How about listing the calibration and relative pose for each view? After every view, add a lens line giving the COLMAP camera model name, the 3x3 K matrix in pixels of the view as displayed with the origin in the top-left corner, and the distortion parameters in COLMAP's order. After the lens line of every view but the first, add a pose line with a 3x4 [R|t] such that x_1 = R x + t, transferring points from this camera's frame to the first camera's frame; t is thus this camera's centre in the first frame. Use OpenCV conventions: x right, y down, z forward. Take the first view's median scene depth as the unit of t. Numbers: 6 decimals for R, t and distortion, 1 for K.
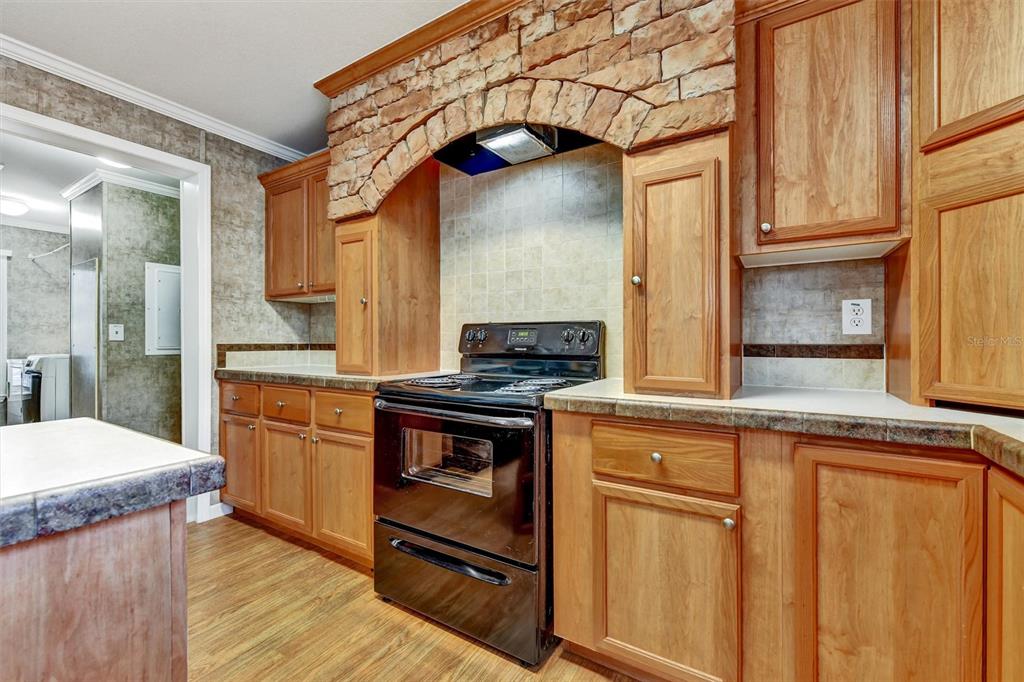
lens RADIAL K [[406.1, 0, 509.7], [0, 406.1, 338.3], [0, 0, 1]] dist [0.000846, -0.000449]
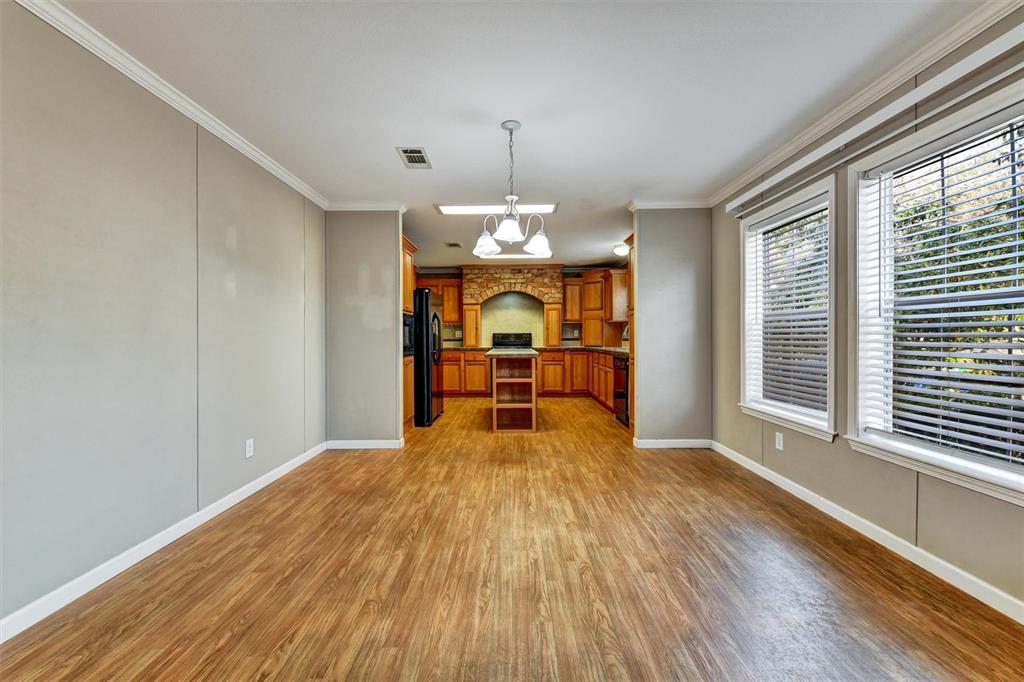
lens RADIAL K [[406.1, 0, 534.3], [0, 406.1, 335.3], [0, 0, 1]] dist [0.000846, -0.000449]
pose [[0.829901, 0.002364, 0.557906, -1.972391], [0.000156, 0.999990, -0.004469, 0.001397], [-0.557911, 0.003796, 0.829892, -2.367541]]
